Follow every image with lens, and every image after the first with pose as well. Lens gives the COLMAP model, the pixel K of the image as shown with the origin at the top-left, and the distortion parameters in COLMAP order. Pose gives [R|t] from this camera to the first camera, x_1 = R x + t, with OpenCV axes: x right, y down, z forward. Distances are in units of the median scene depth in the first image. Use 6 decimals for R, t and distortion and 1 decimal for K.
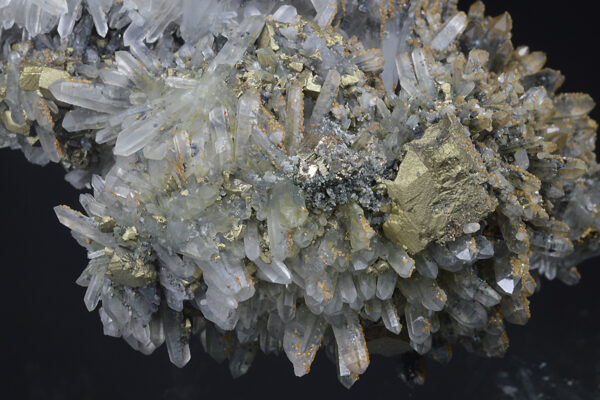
lens RADIAL K [[1631.7, 0, 298.7], [0, 1631.7, 200.7], [0, 0, 1]] dist [-0.118719, 0.000000]
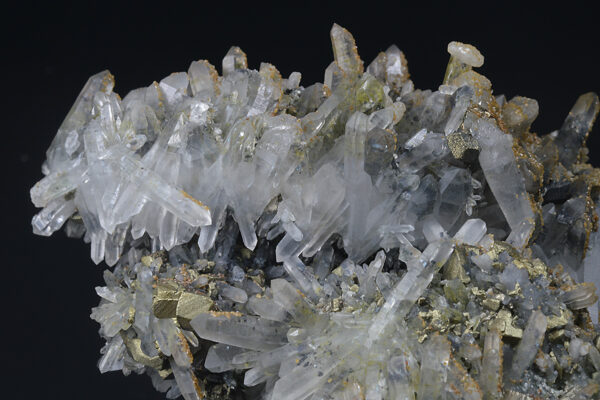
lens RADIAL K [[1631.7, 0, 301.3], [0, 1631.7, 199.1], [0, 0, 1]] dist [-0.118719, 0.000000]
pose [[0.999624, 0.017878, -0.020795, -0.080212], [-0.017826, 0.999838, 0.002686, -0.133742], [0.020839, -0.002314, 0.999780, 0.171899]]
